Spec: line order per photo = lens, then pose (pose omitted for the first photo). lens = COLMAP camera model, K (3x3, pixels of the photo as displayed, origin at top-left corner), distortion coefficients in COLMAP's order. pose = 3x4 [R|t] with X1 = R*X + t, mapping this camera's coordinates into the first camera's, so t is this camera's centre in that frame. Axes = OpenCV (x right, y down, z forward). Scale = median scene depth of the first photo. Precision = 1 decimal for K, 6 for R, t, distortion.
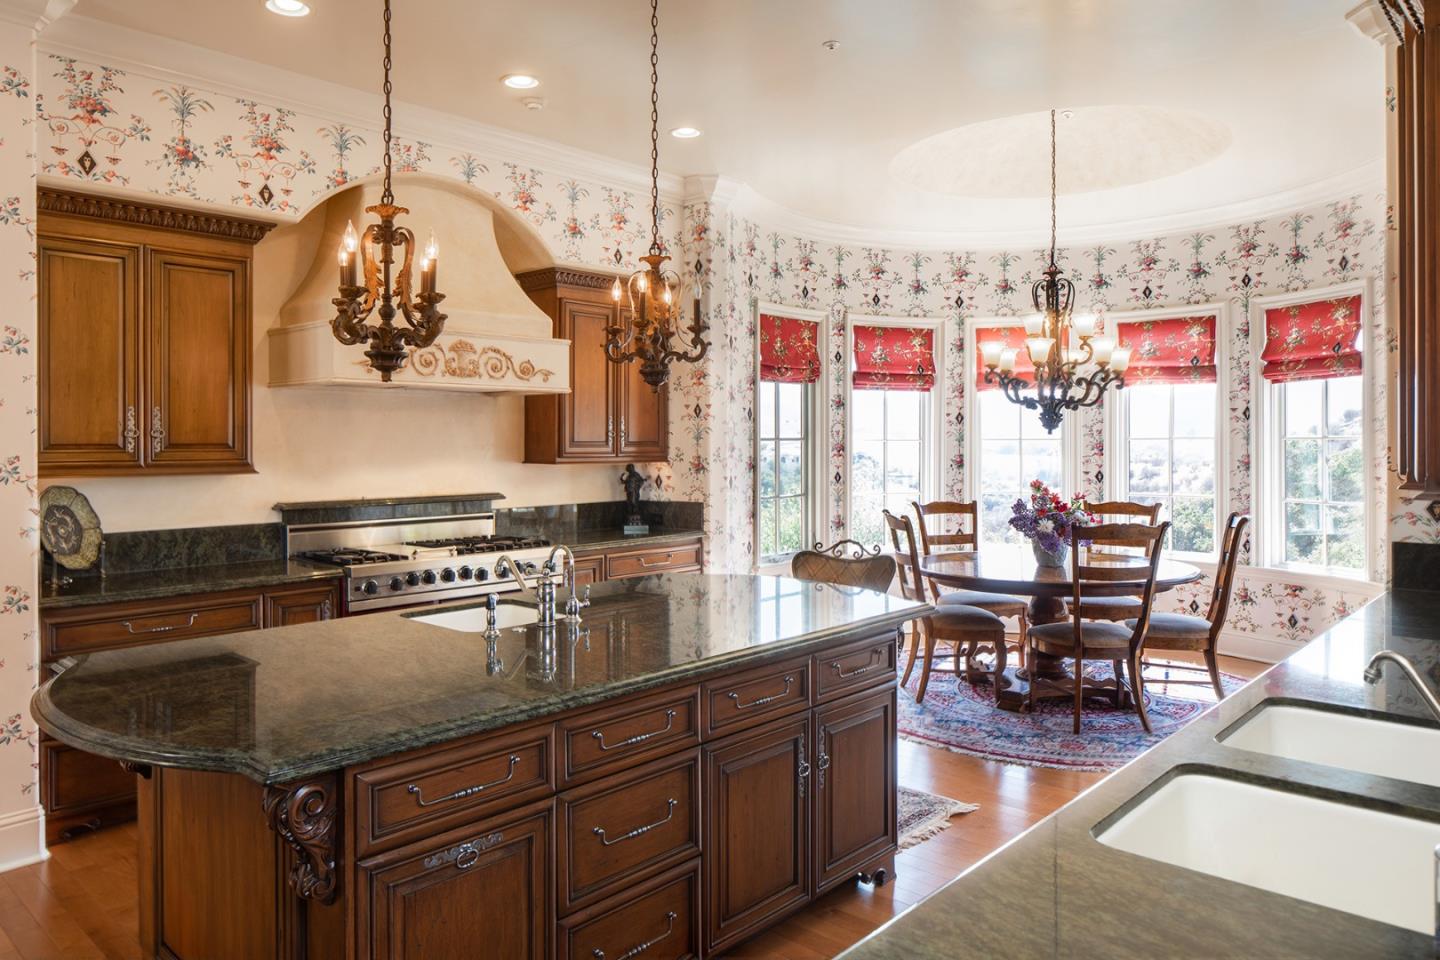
lens RADIAL K [[952.4, 0, 722.5], [0, 952.4, 443.2], [0, 0, 1]] dist [0.002805, -0.001986]
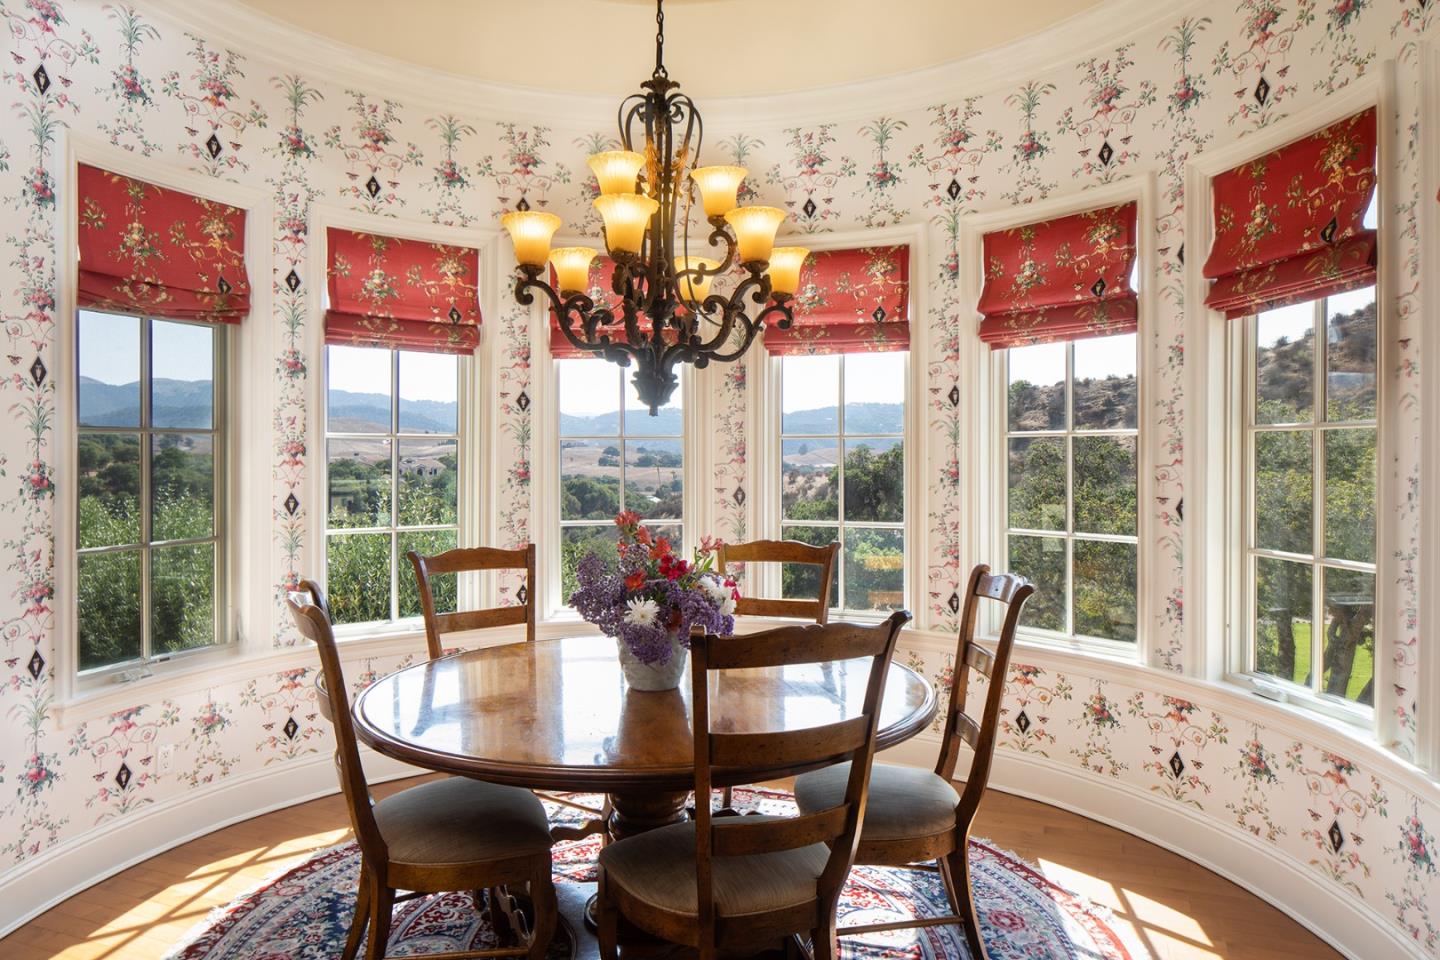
lens RADIAL K [[964.6, 0, 707.1], [0, 964.6, 481.2], [0, 0, 1]] dist [-0.006459, 0.000929]
pose [[0.937620, -0.007128, 0.347588, 0.176218], [-0.002311, 0.999640, 0.026736, 0.009240], [-0.347653, -0.025871, 0.937266, 0.469887]]
